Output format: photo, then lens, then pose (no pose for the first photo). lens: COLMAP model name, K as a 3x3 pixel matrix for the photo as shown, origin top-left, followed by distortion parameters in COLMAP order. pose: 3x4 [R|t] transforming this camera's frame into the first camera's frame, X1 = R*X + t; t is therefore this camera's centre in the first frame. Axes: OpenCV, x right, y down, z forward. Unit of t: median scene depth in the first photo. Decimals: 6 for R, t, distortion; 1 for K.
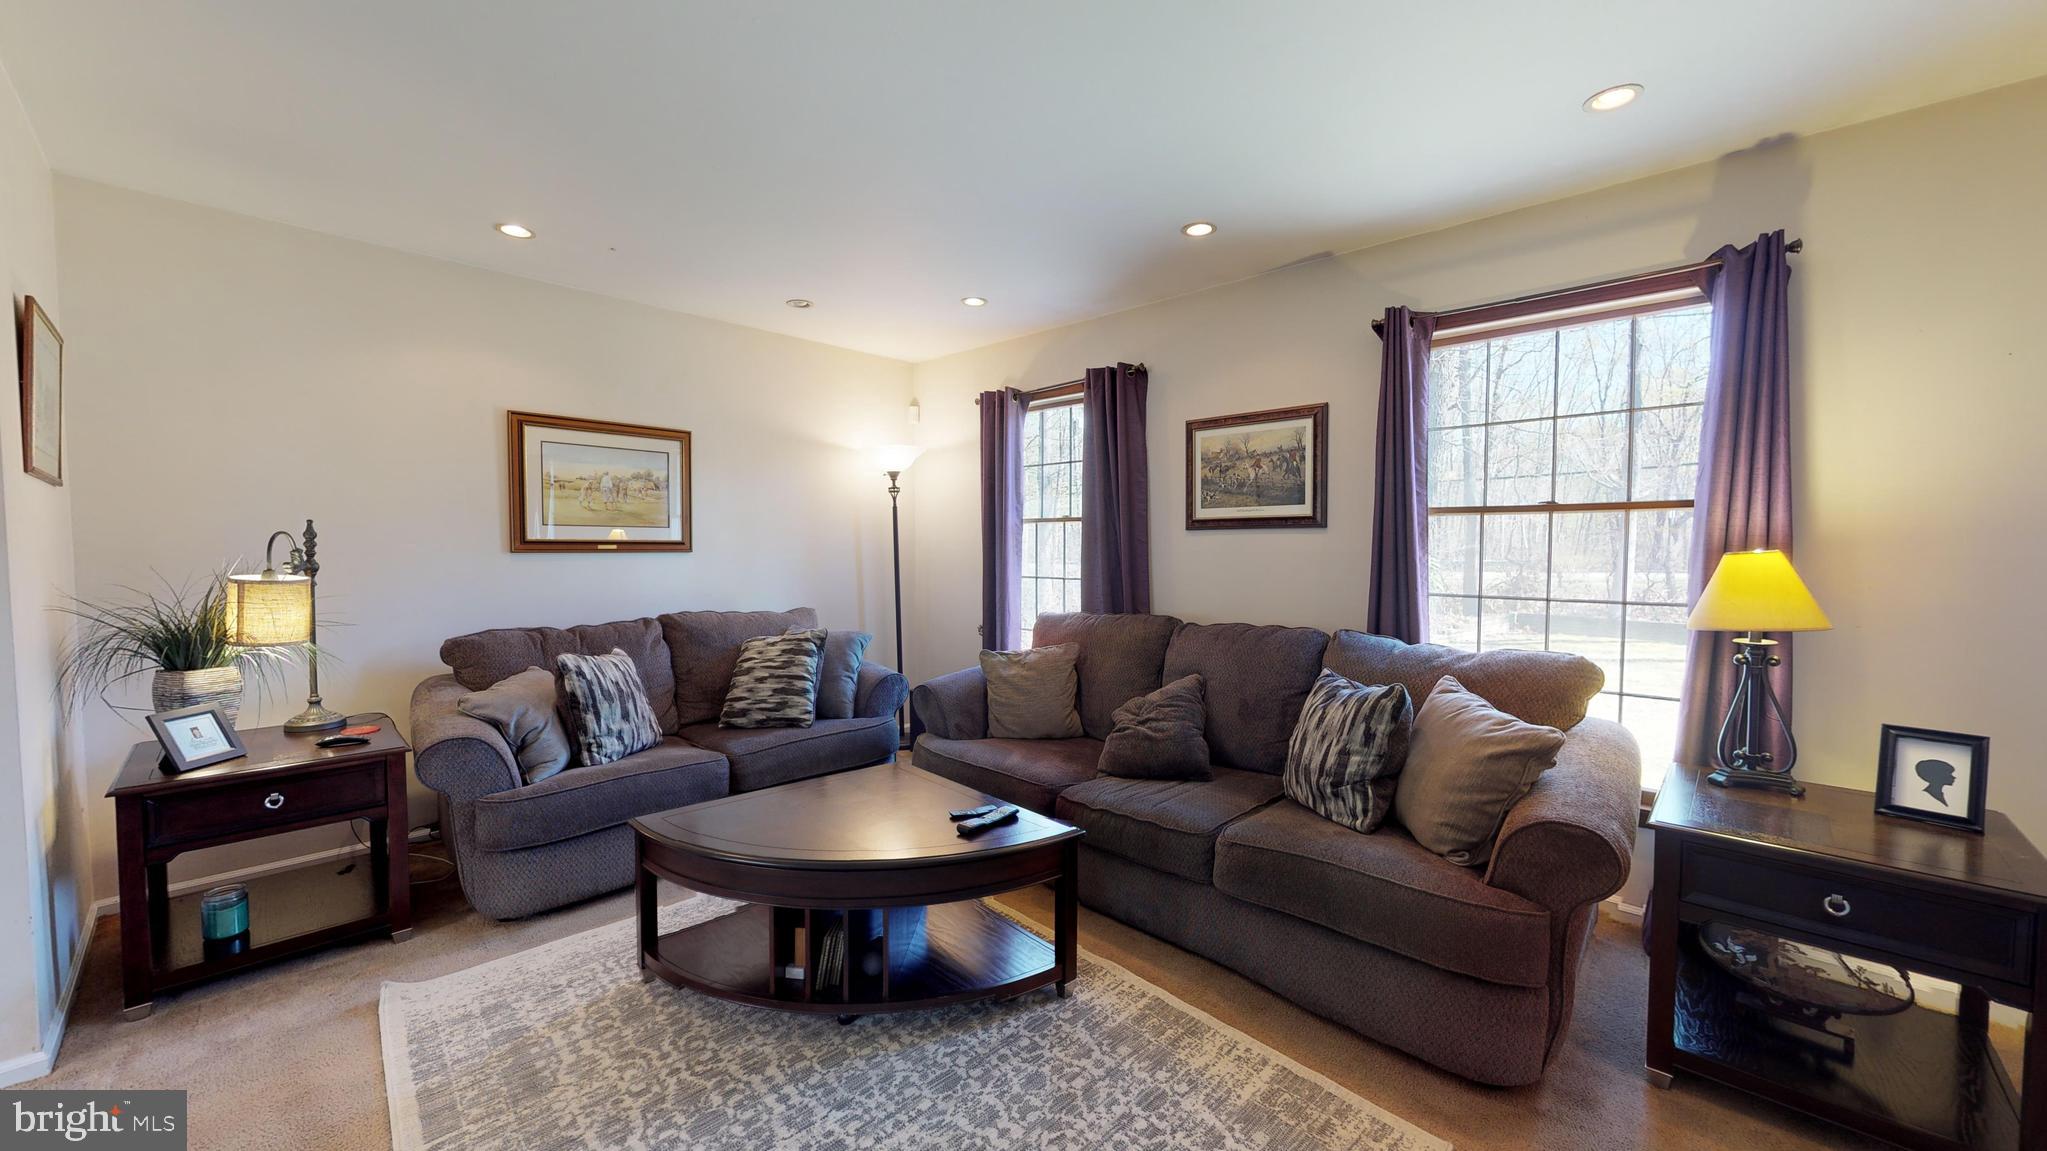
lens RADIAL K [[750.6, 0, 1023.4], [0, 750.6, 578.2], [0, 0, 1]] dist [0.000242, -0.000058]
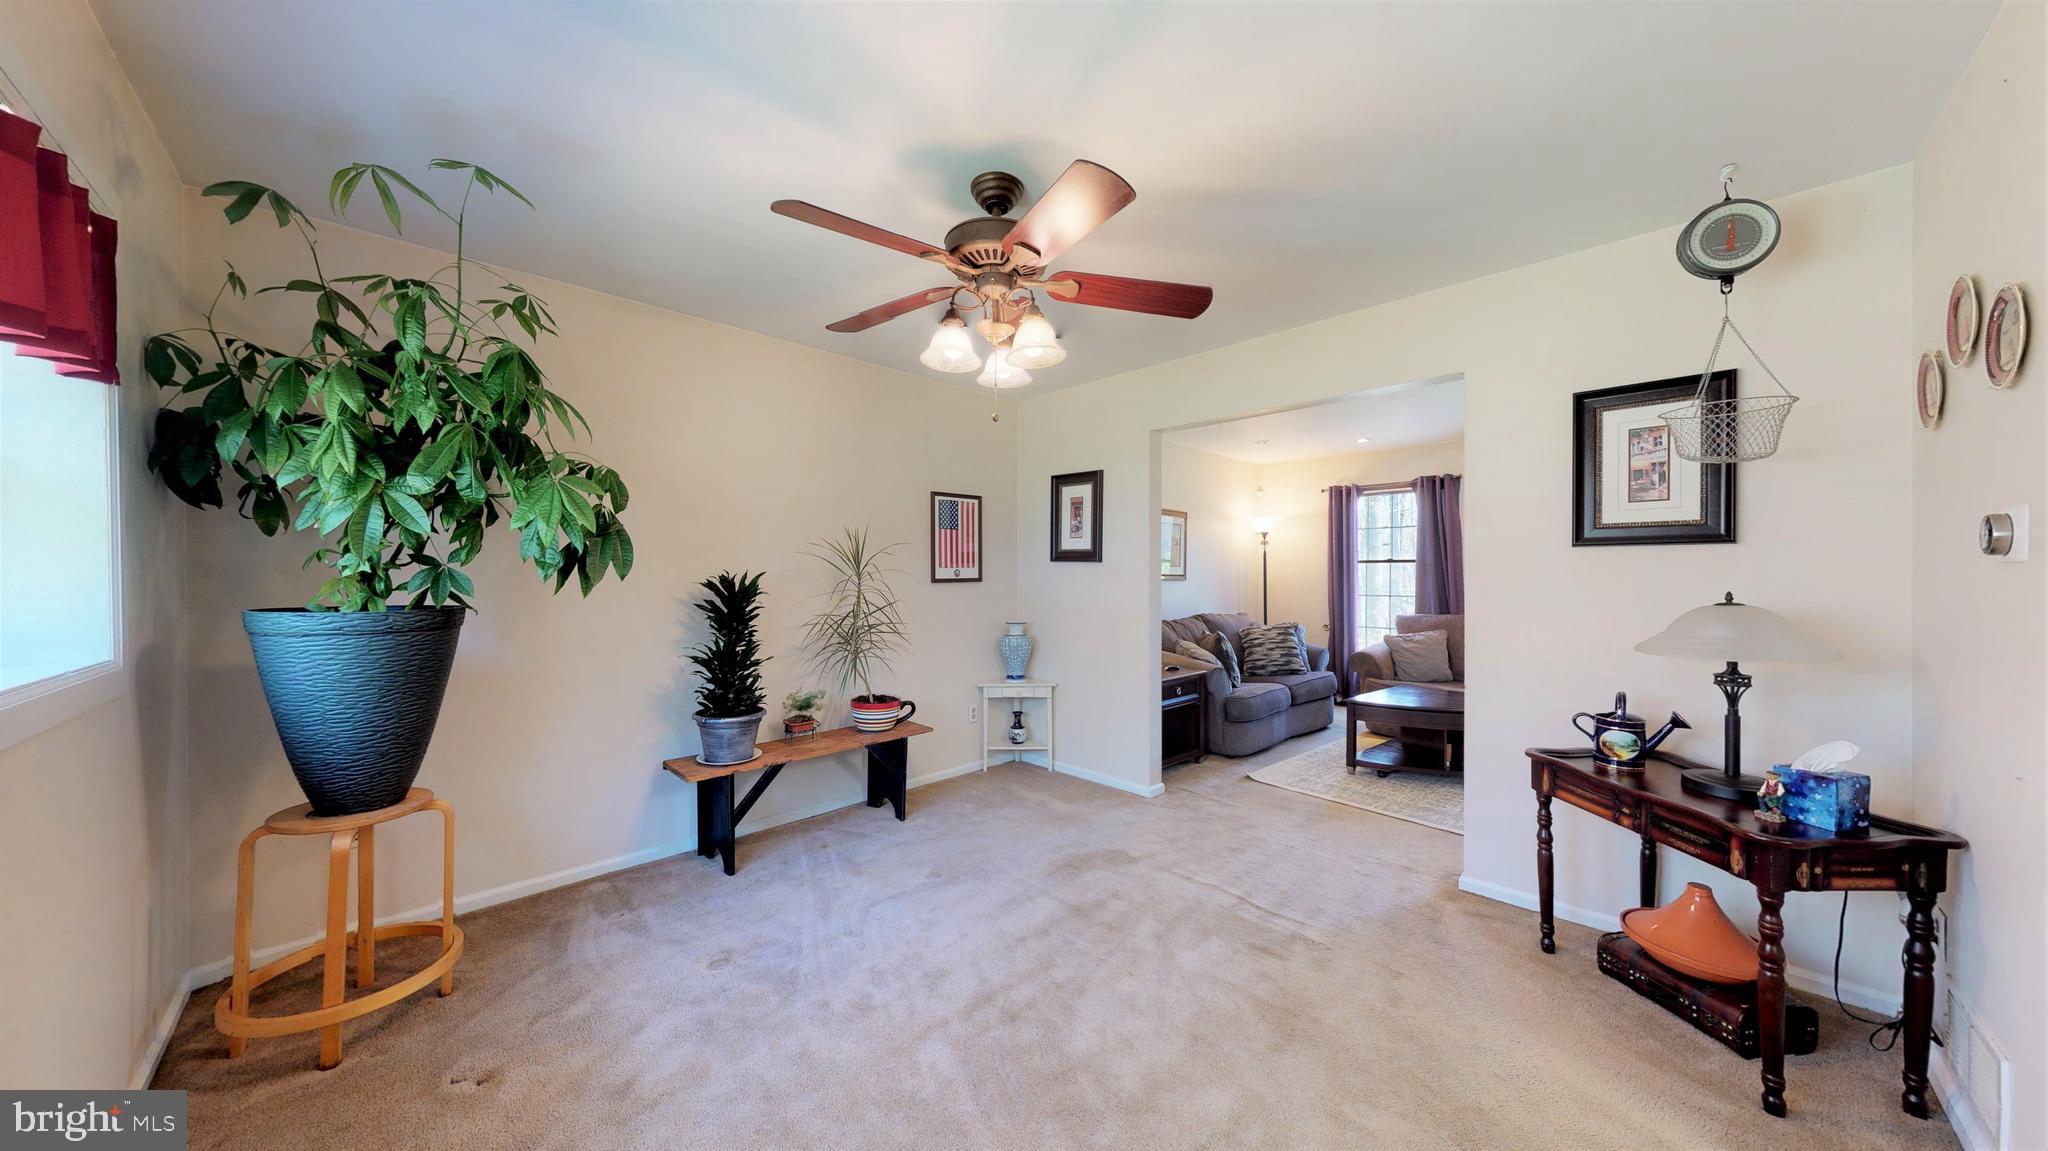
lens RADIAL K [[648.5, 0, 1024.0], [0, 648.5, 575.5], [0, 0, 1]] dist [0.000140, 0.000008]
pose [[0.999338, -0.000450, -0.036367, -0.906628], [-0.001091, 0.999102, -0.042350, 0.022577], [0.036353, 0.042362, 0.998441, -0.626992]]
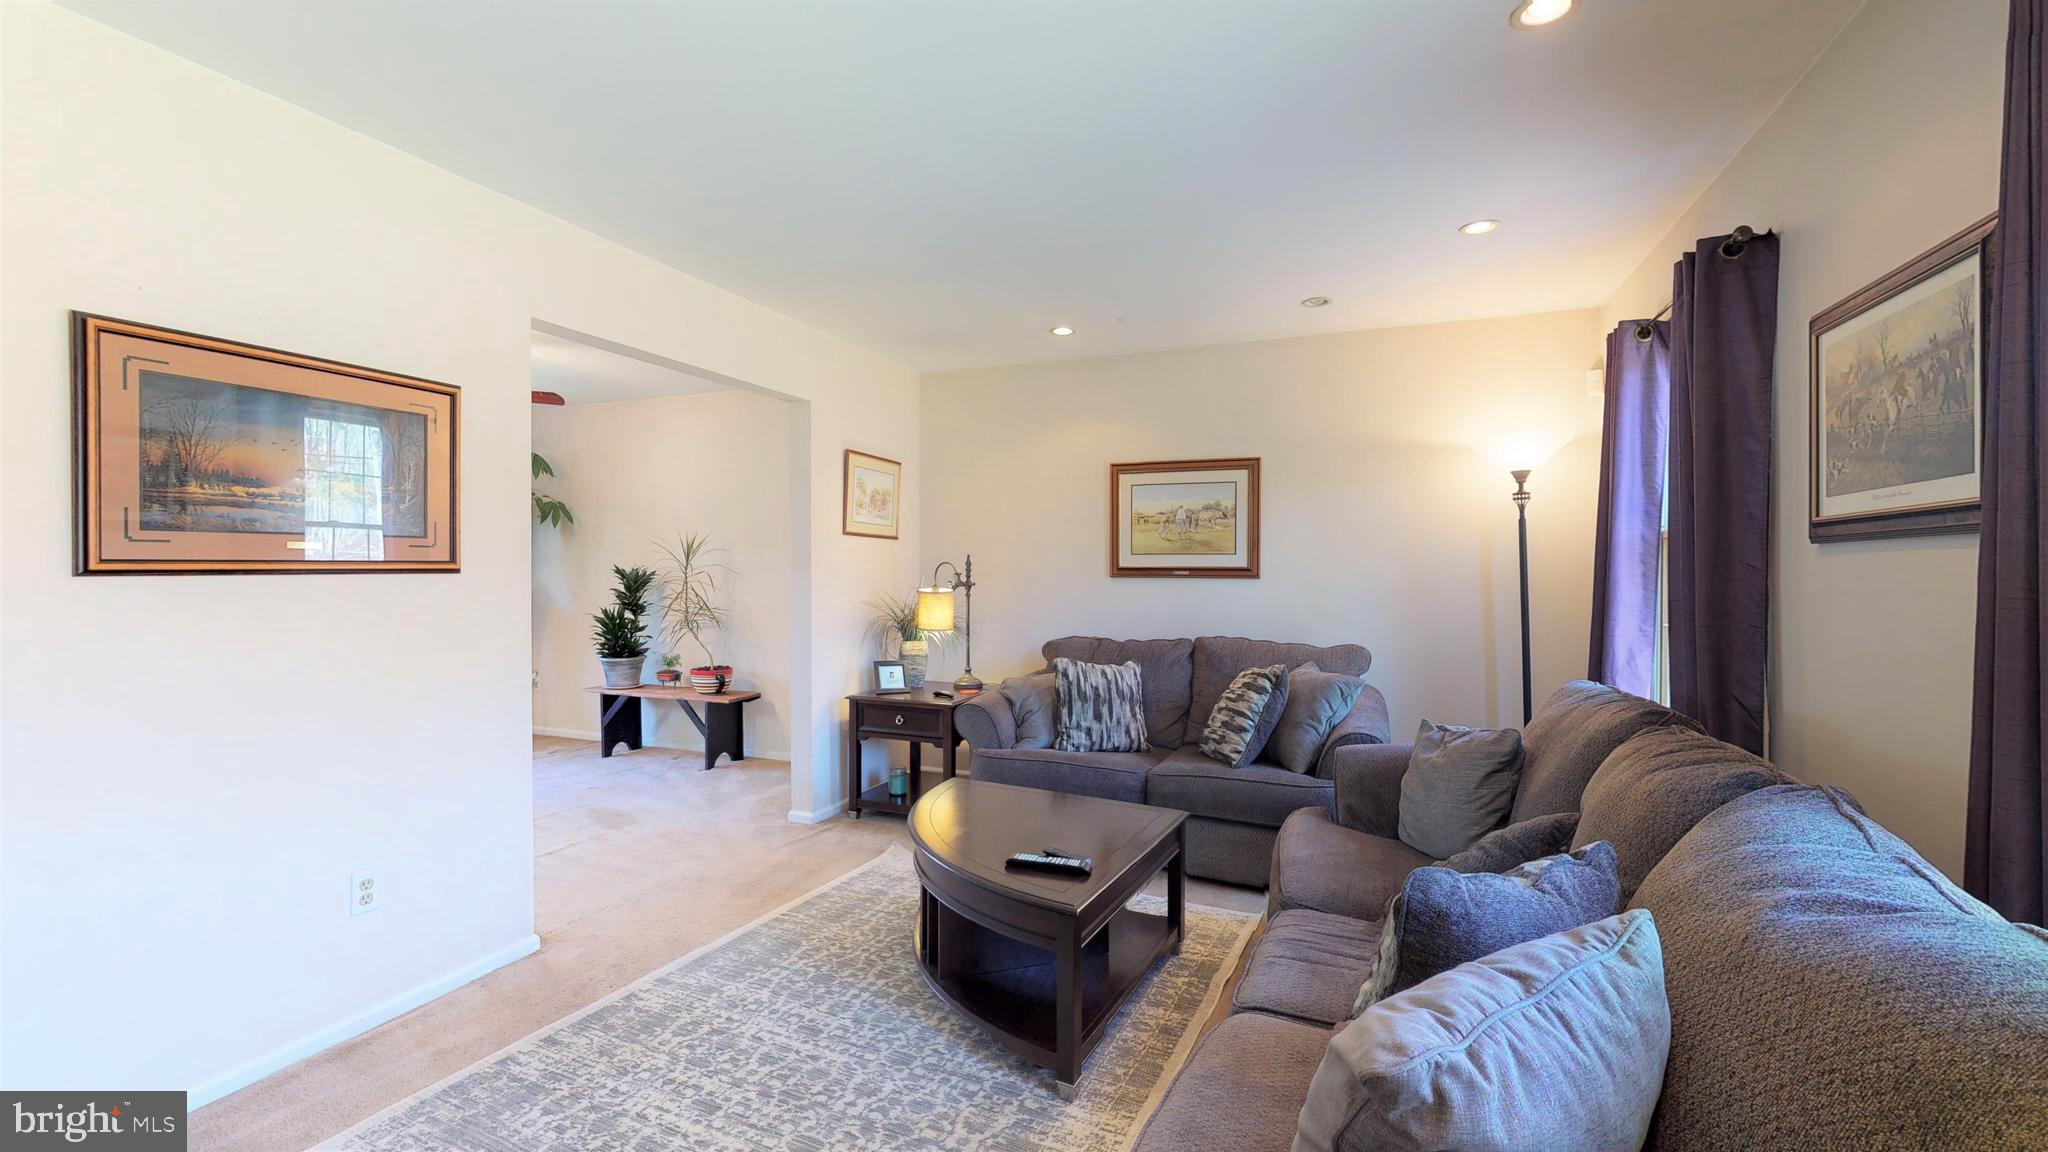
lens RADIAL K [[851.2, 0, 1024.0], [0, 851.2, 576.0], [0, 0, 1]] dist [0.000849, -0.000171]
pose [[0.354616, 0.008056, -0.934977, 0.593976], [-0.043514, 0.999022, -0.007896, -0.018448], [0.933999, 0.043485, 0.354619, 0.367544]]
